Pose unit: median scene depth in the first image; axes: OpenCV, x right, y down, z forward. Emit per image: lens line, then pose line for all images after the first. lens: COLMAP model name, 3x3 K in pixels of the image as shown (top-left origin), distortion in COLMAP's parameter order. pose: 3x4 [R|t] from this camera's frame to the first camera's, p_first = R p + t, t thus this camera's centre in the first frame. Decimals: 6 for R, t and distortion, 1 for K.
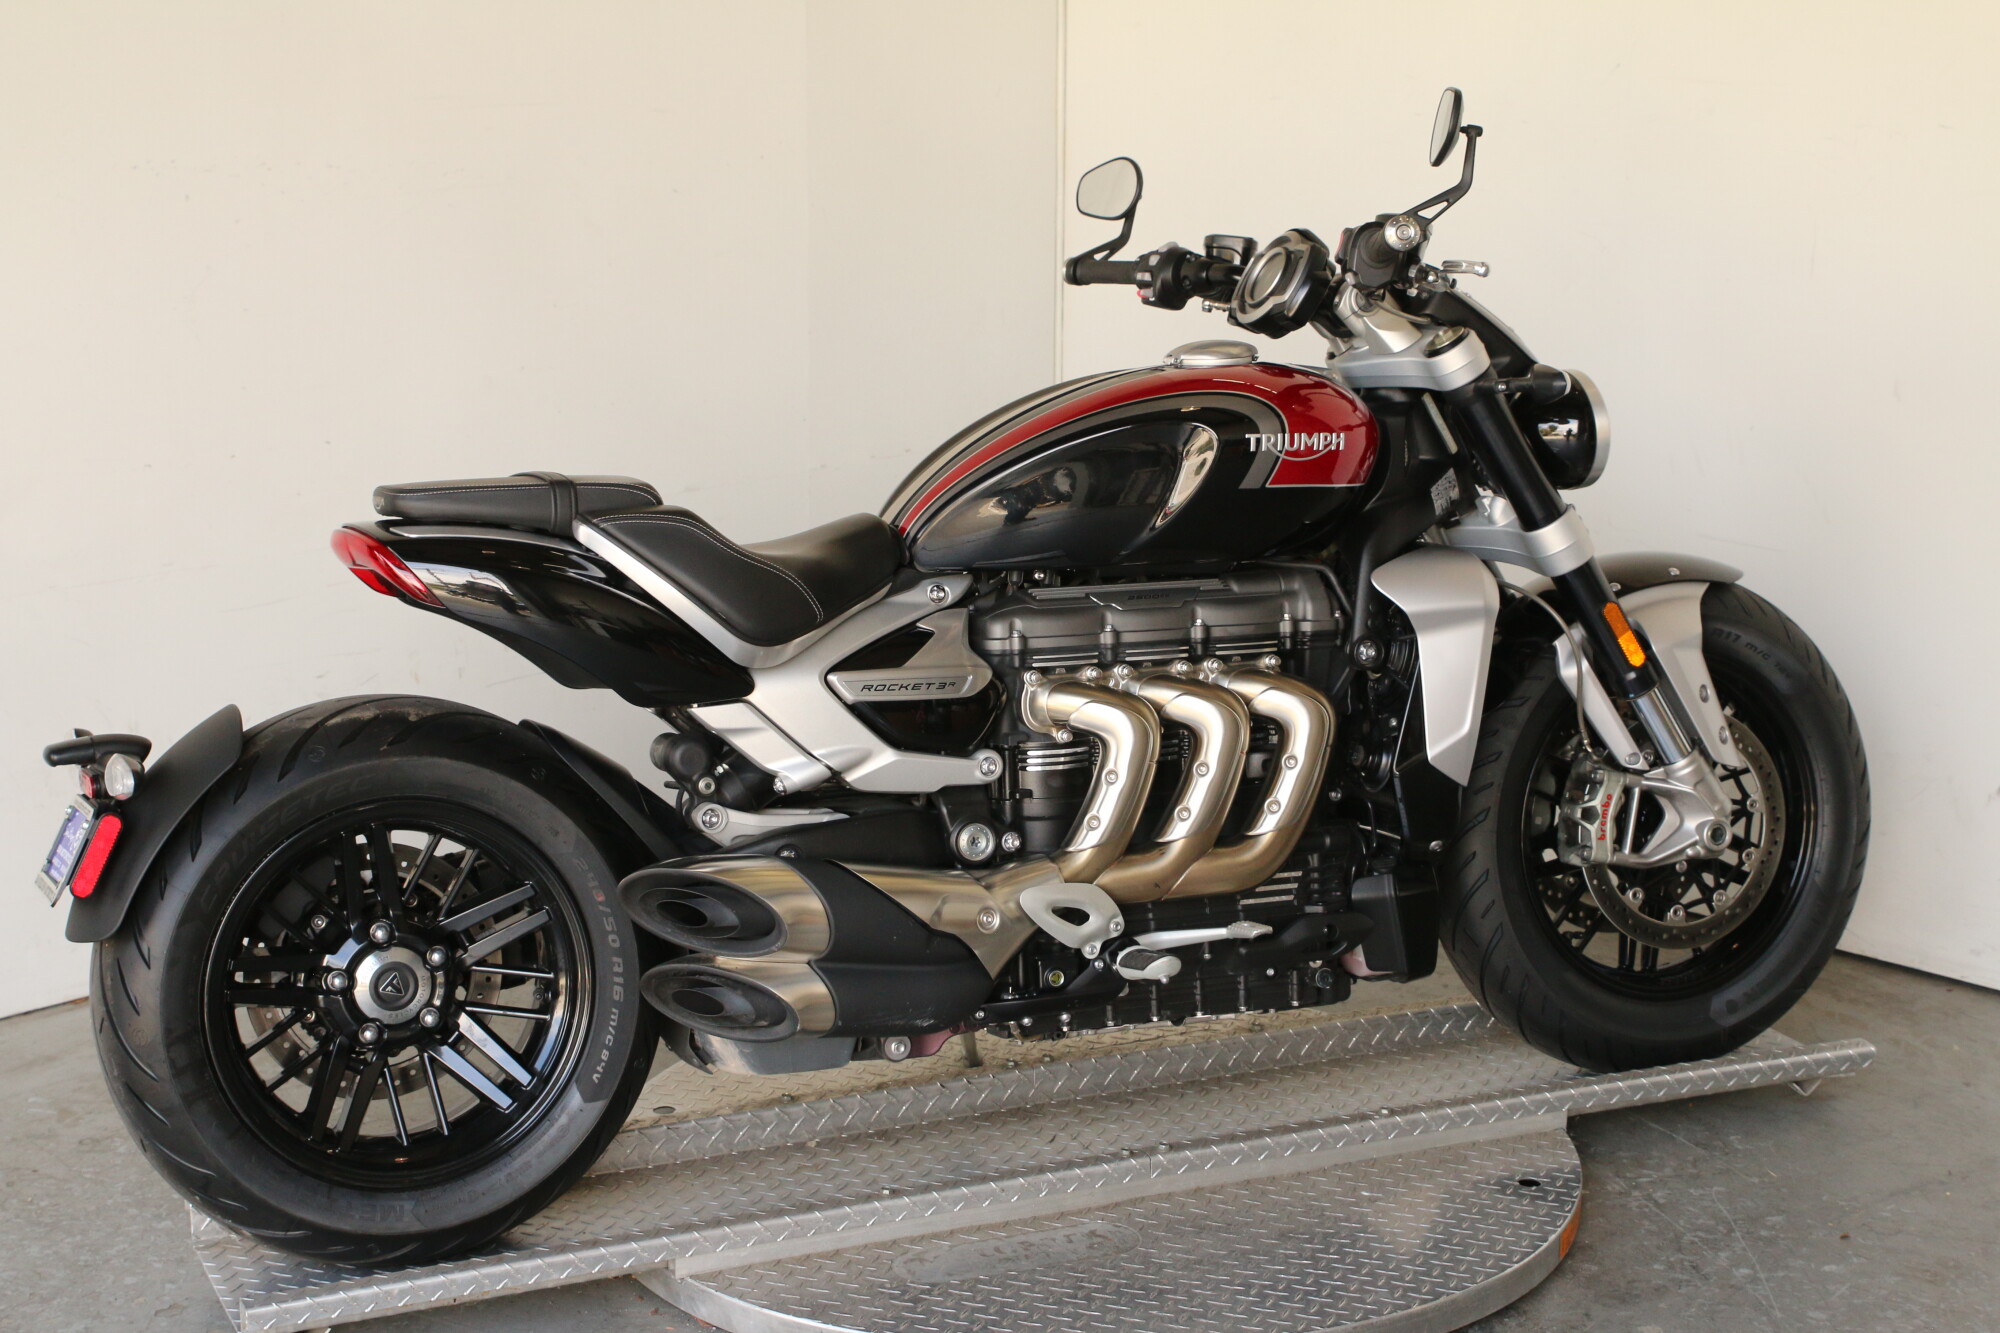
lens RADIAL K [[3191.6, 0, 1000.0], [0, 3191.6, 666.5], [0, 0, 1]] dist [-0.074039, -0.027808]
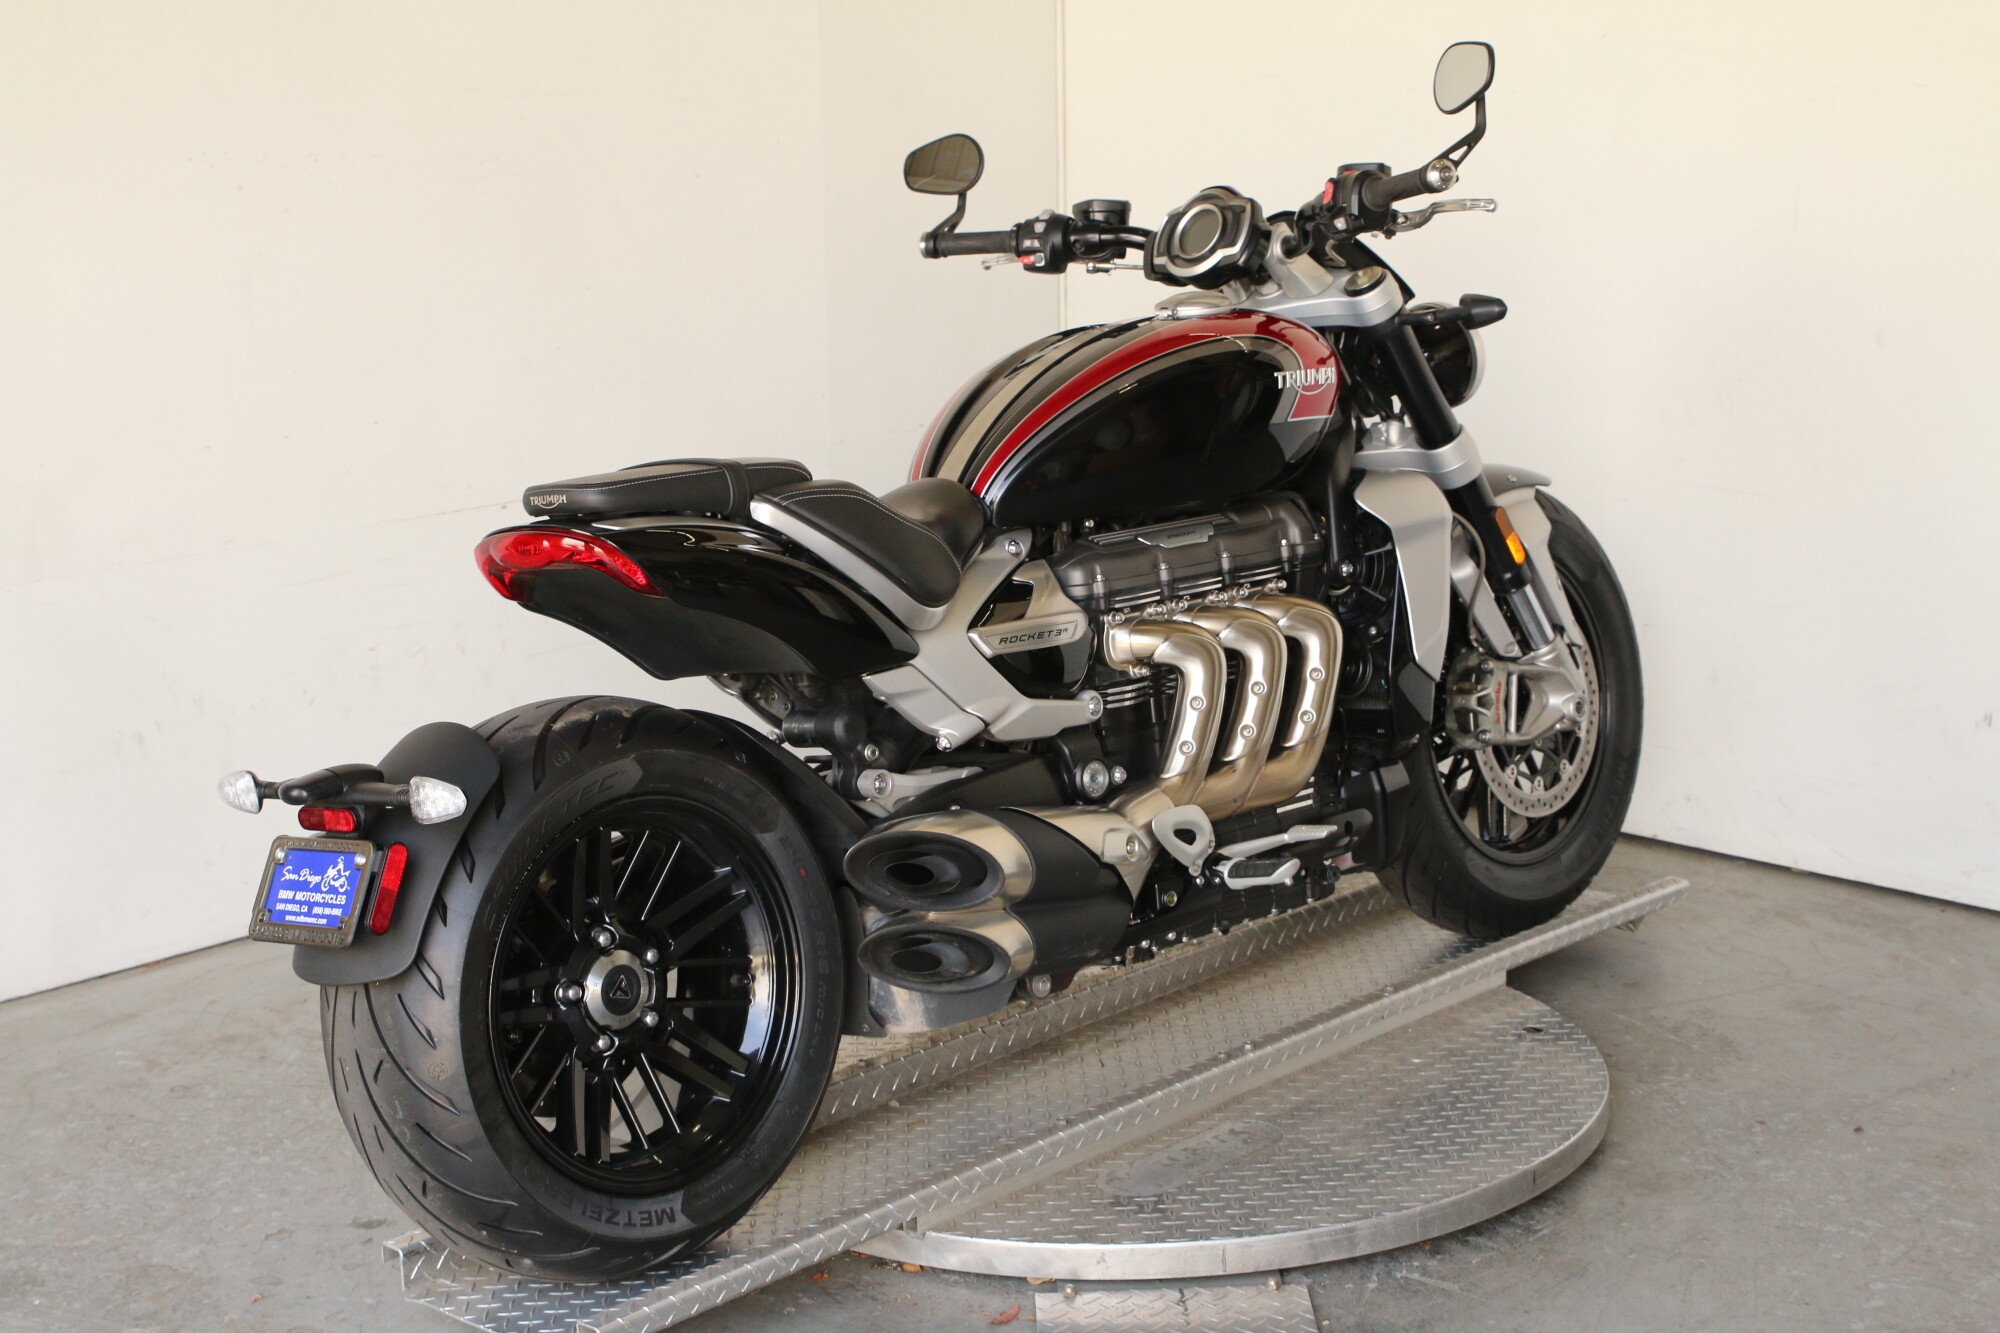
lens RADIAL K [[3270.2, 0, 1000.0], [0, 3270.2, 666.5], [0, 0, 1]] dist [-0.025404, 0.077349]
pose [[0.917944, -0.108113, 0.381693, -0.439872], [0.111986, 0.993636, 0.012125, 0.001916], [-0.380575, 0.031614, 0.924210, 0.016680]]
